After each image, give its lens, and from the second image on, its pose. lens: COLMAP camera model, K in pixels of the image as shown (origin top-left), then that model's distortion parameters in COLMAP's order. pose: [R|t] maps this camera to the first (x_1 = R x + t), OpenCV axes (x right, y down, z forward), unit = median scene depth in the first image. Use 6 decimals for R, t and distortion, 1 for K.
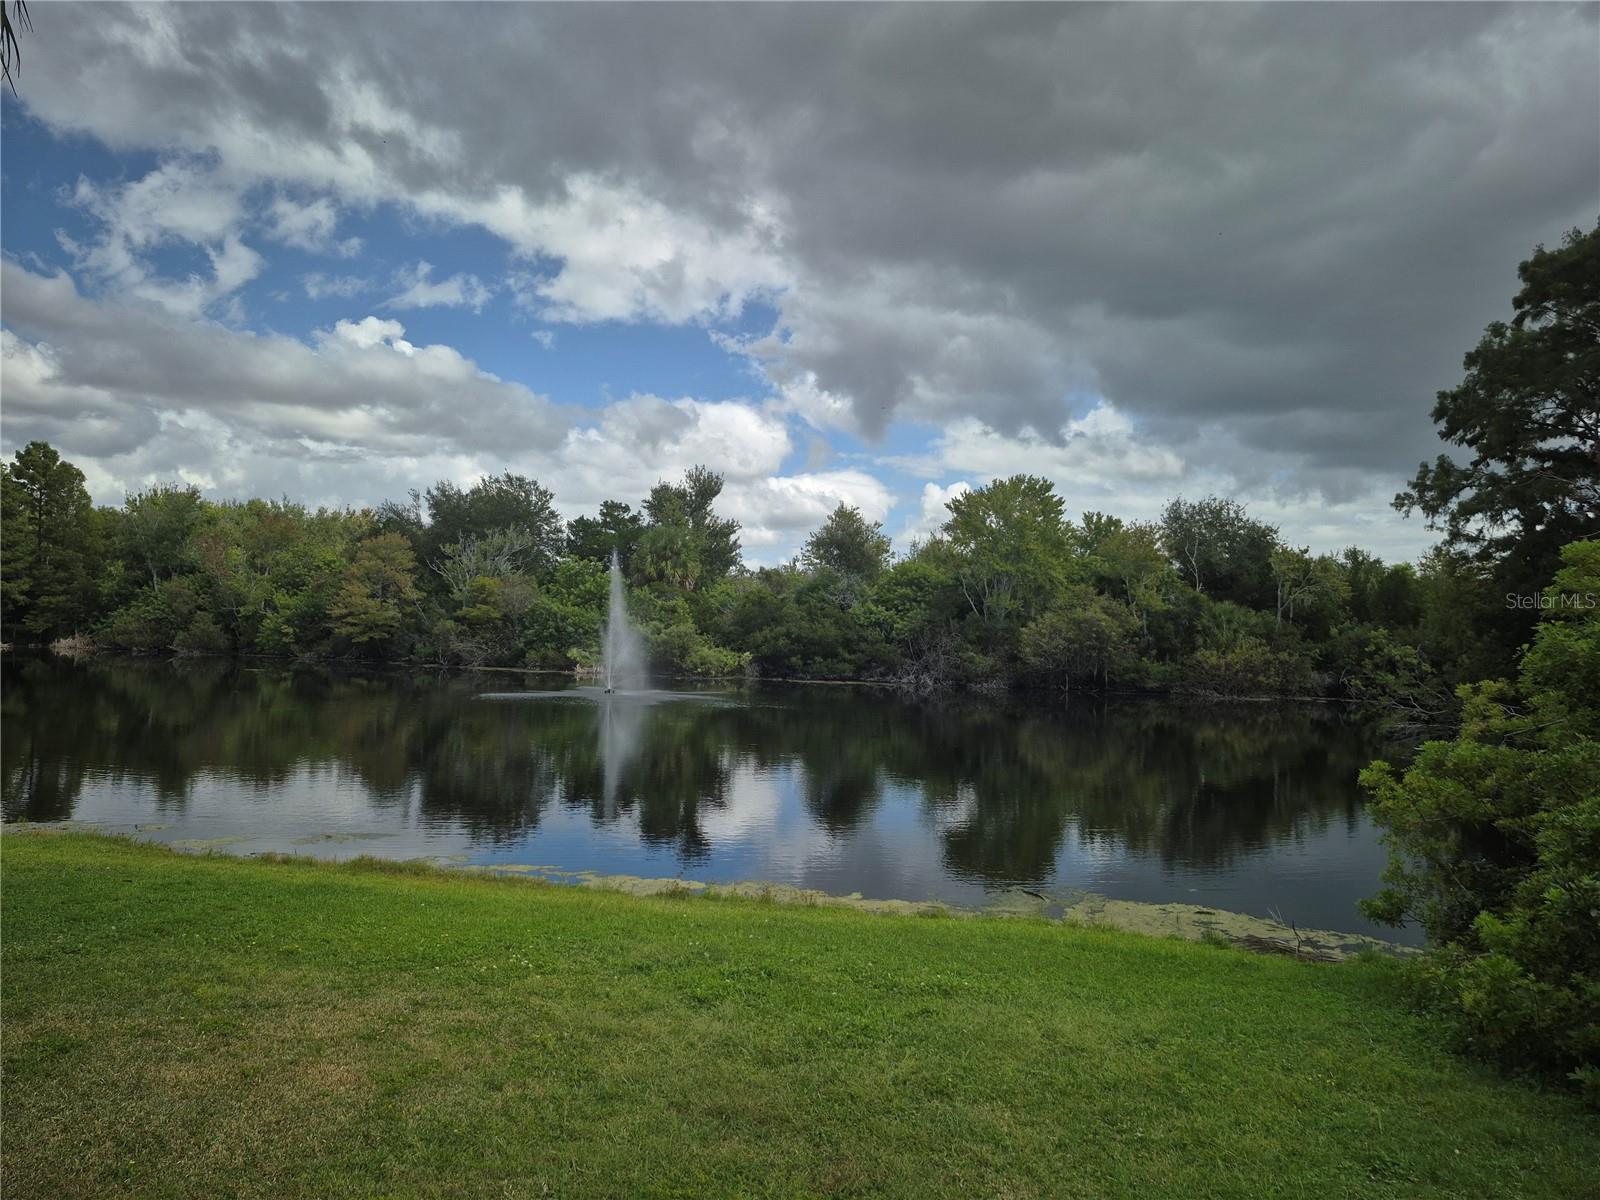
lens RADIAL K [[1115.2, 0, 800.0], [0, 1115.2, 600.0], [0, 0, 1]] dist [0.099468, -0.114965]
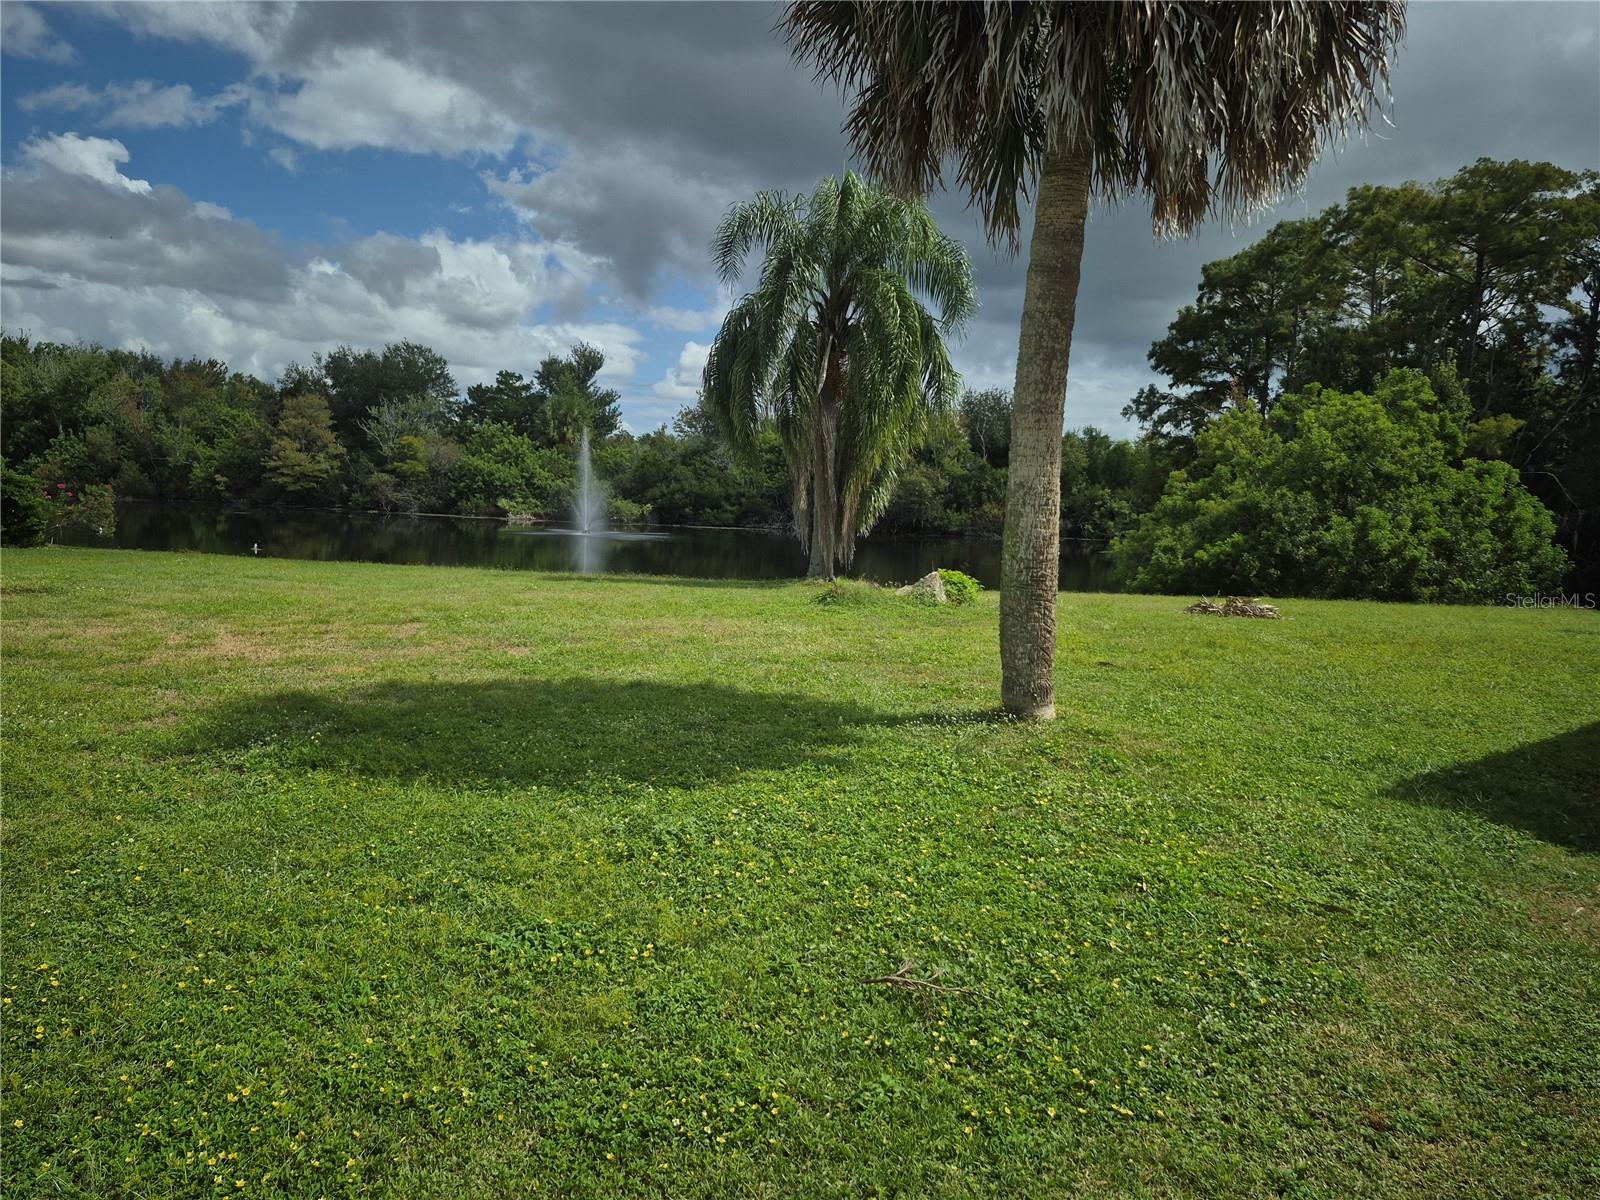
lens RADIAL K [[1114.5, 0, 800.0], [0, 1114.5, 600.0], [0, 0, 1]] dist [0.168284, -0.296551]
pose [[0.976839, -0.012109, 0.213632, -0.145876], [-0.016313, 0.991277, 0.130782, -0.013295], [-0.213352, -0.131238, 0.968121, -0.265572]]
